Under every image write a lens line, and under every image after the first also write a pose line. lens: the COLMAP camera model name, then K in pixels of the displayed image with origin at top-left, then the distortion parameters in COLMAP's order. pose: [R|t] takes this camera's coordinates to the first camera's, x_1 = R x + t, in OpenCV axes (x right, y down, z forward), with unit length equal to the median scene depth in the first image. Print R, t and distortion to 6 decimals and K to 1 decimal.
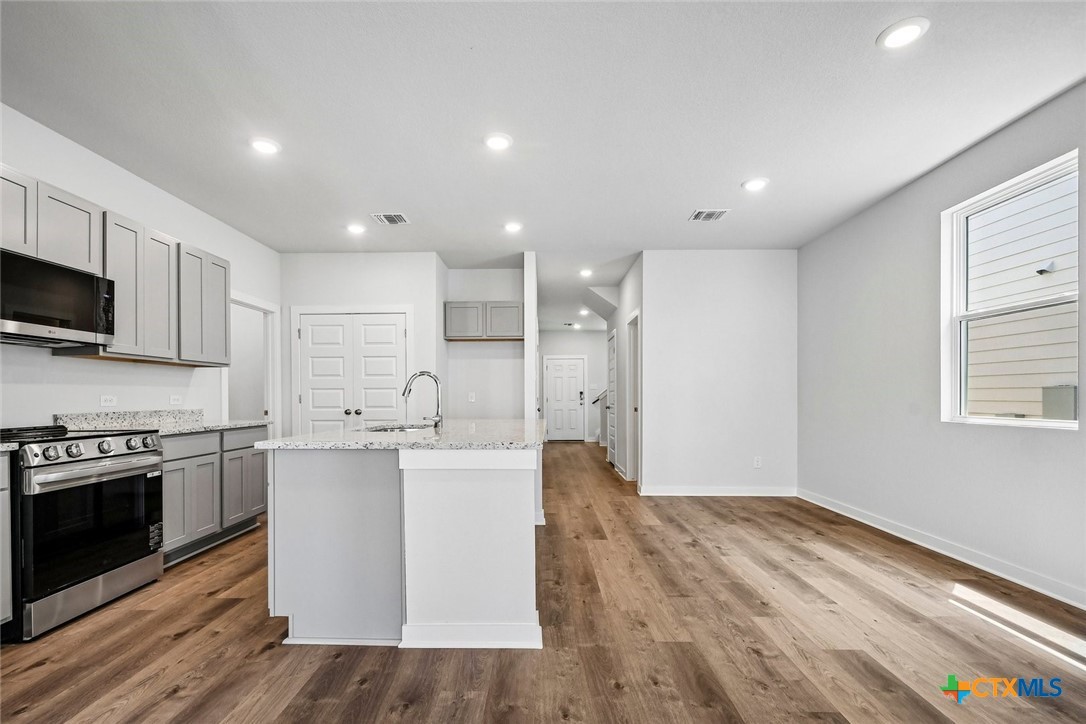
lens RADIAL K [[479.1, 0, 531.0], [0, 479.1, 398.6], [0, 0, 1]] dist [0.004093, -0.003874]
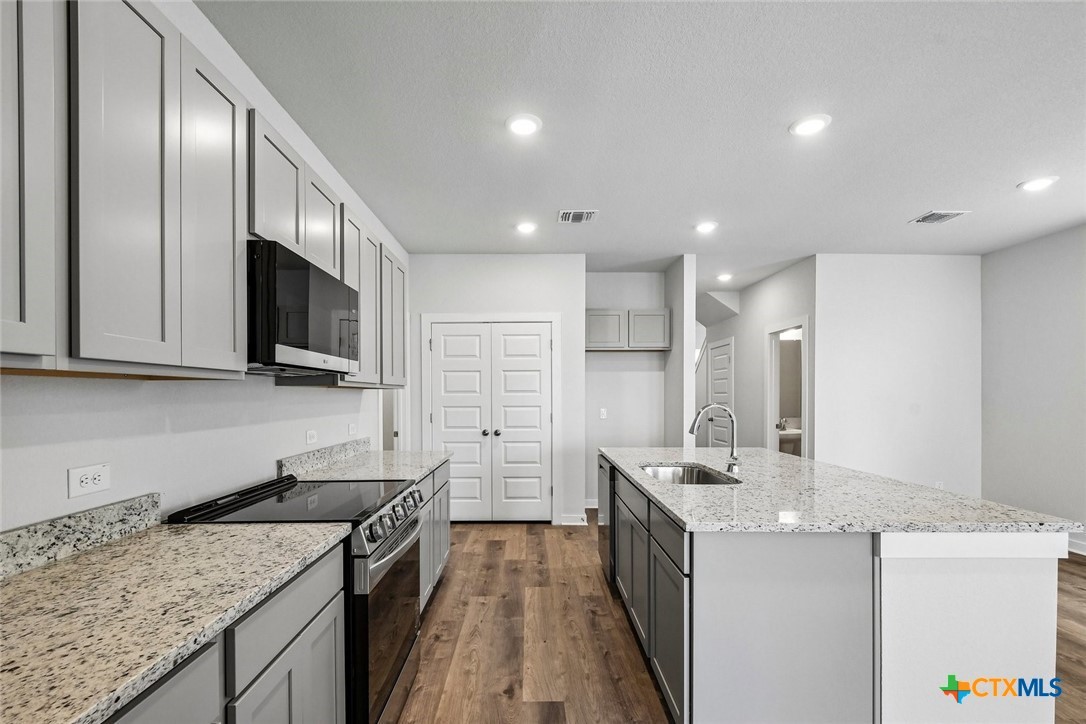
lens RADIAL K [[479.1, 0, 530.7], [0, 479.1, 399.6], [0, 0, 1]] dist [0.004093, -0.003874]
pose [[0.999639, 0.001136, 0.026850, -0.479724], [-0.001283, 0.999984, 0.005437, -0.057582], [-0.026844, -0.005470, 0.999625, 0.159827]]
